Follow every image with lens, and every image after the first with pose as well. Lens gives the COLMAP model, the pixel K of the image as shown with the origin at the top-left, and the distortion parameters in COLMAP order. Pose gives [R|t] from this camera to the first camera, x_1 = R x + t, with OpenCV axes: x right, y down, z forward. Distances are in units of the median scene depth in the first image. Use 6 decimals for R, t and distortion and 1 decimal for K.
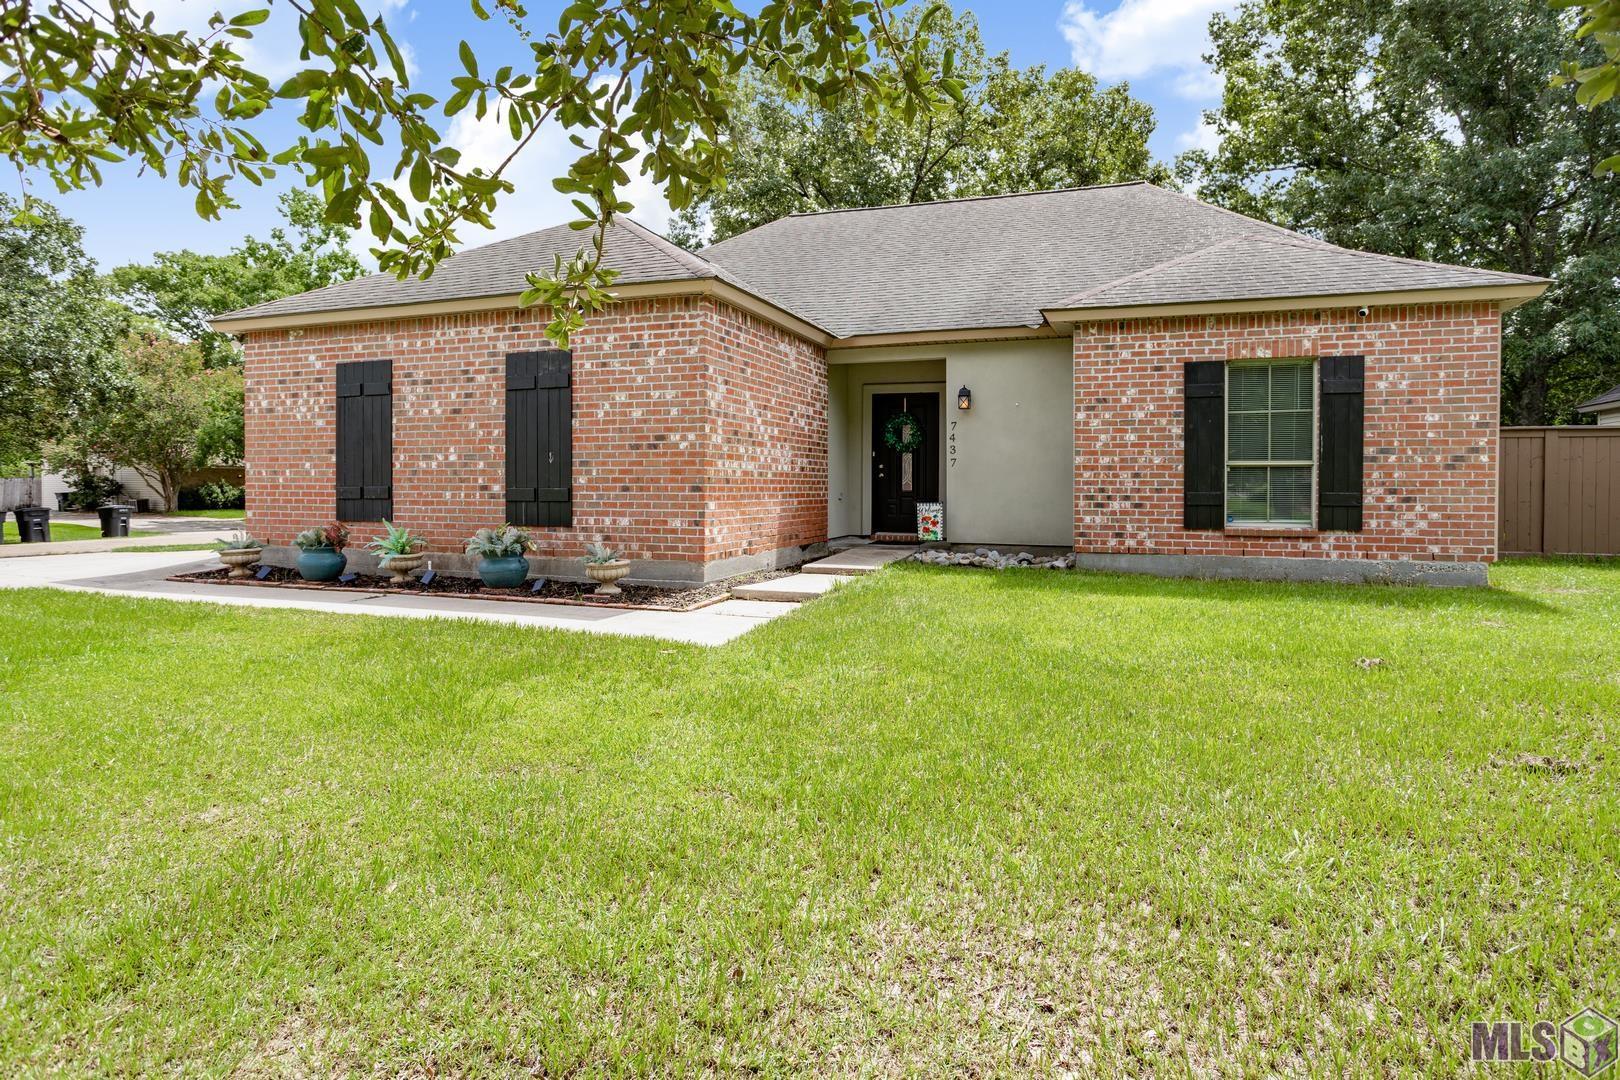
lens RADIAL K [[877.6, 0, 845.1], [0, 877.6, 515.7], [0, 0, 1]] dist [-0.065773, 0.059044]
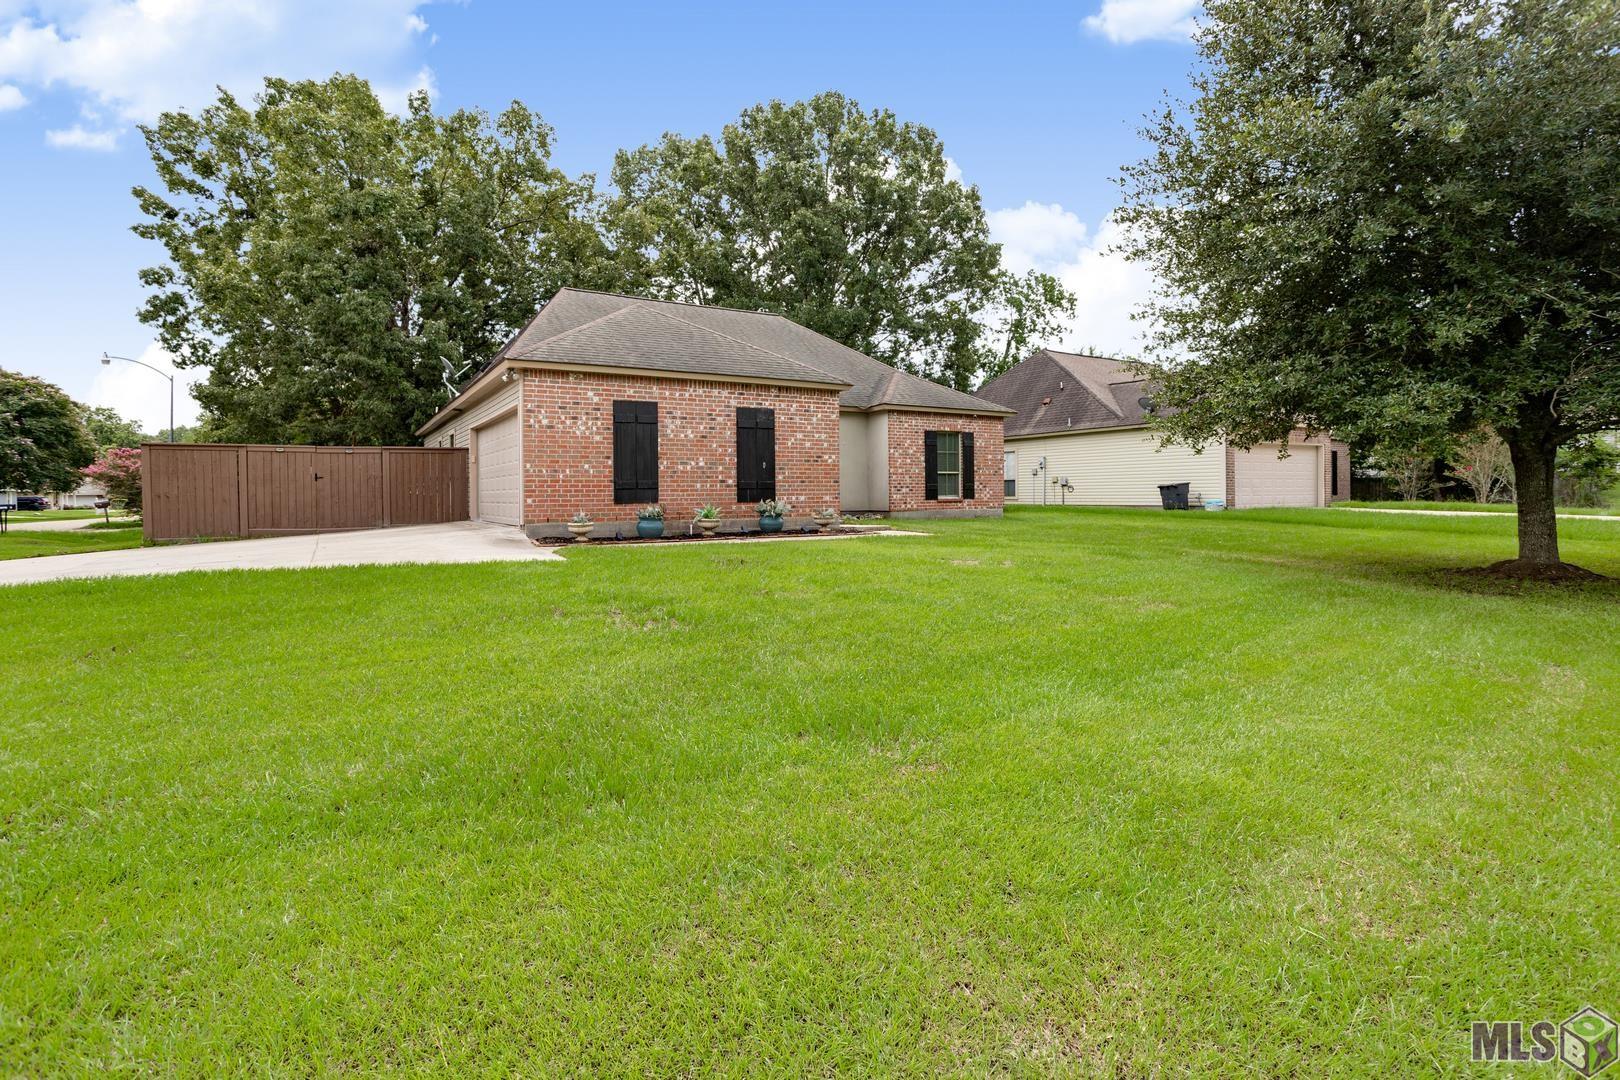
lens RADIAL K [[787.2, 0, 815.2], [0, 787.2, 525.6], [0, 0, 1]] dist [-0.053469, 0.035320]
pose [[0.640821, -0.039948, 0.766651, -1.523769], [0.033857, 0.999144, 0.023762, 0.026114], [-0.766944, 0.010729, 0.641625, -0.169058]]
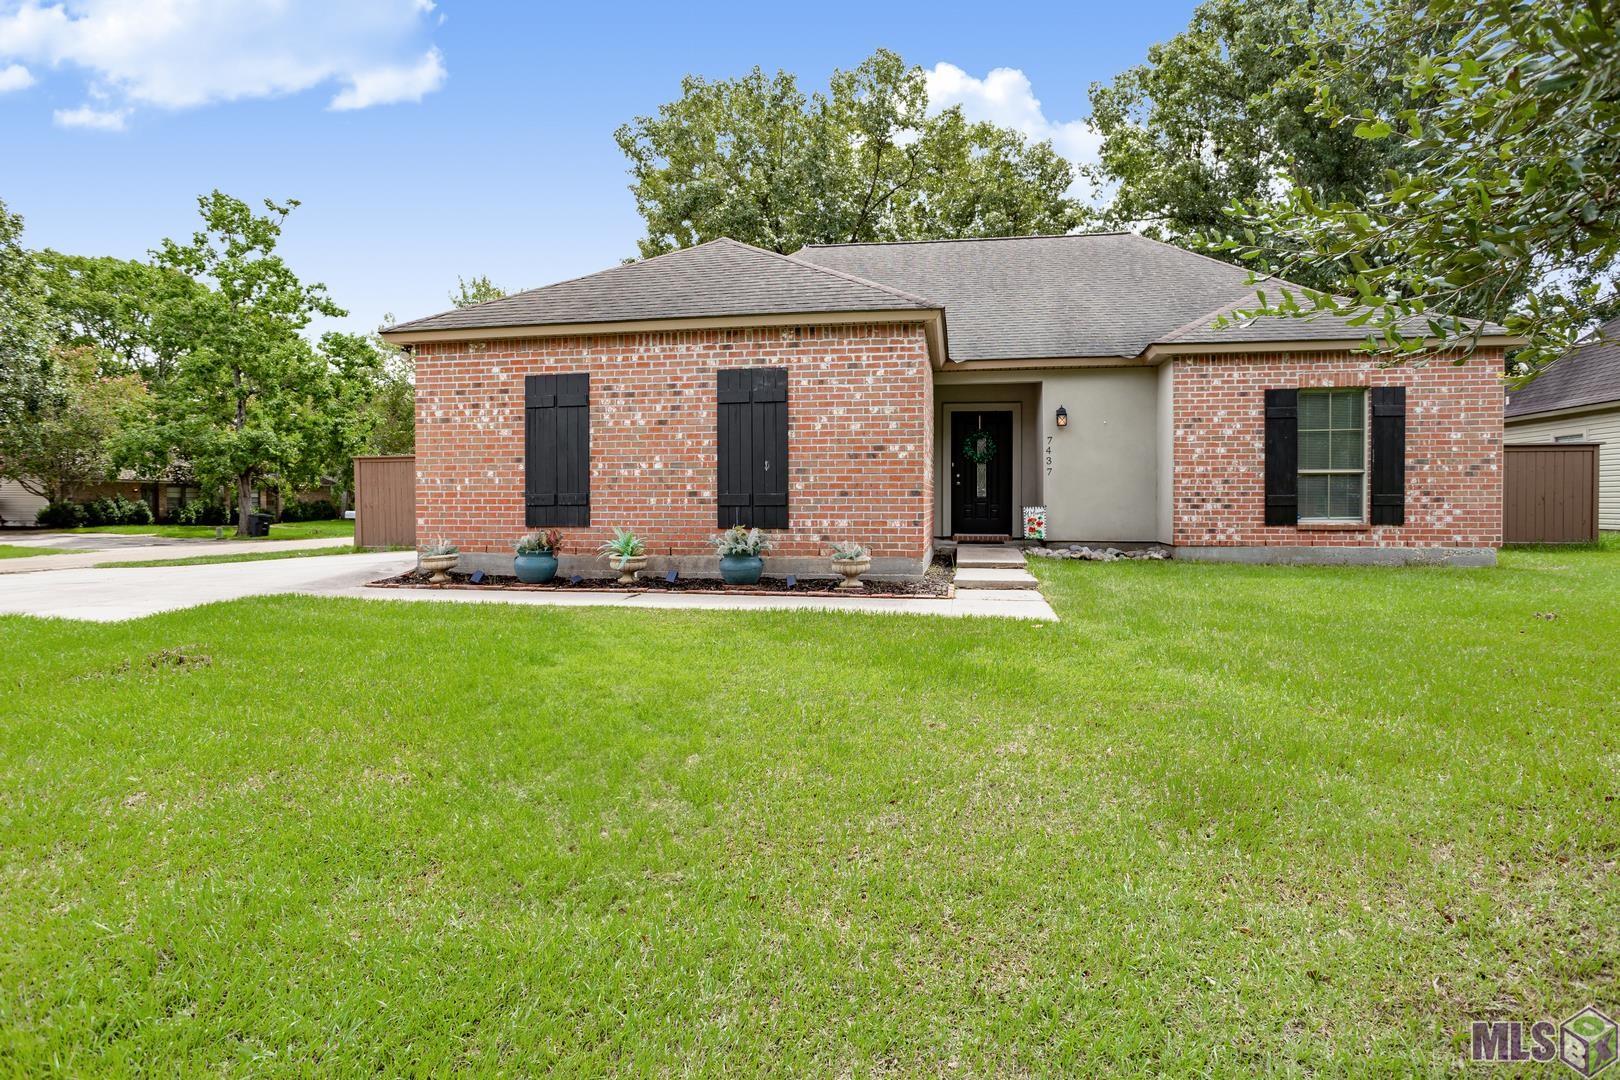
lens RADIAL K [[825.4, 0, 833.5], [0, 825.4, 530.5], [0, 0, 1]] dist [-0.062678, 0.044941]
pose [[0.986611, -0.012217, 0.162636, -0.410124], [0.011312, 0.999915, 0.006490, 0.008711], [-0.162701, -0.004563, 0.986665, -0.037072]]
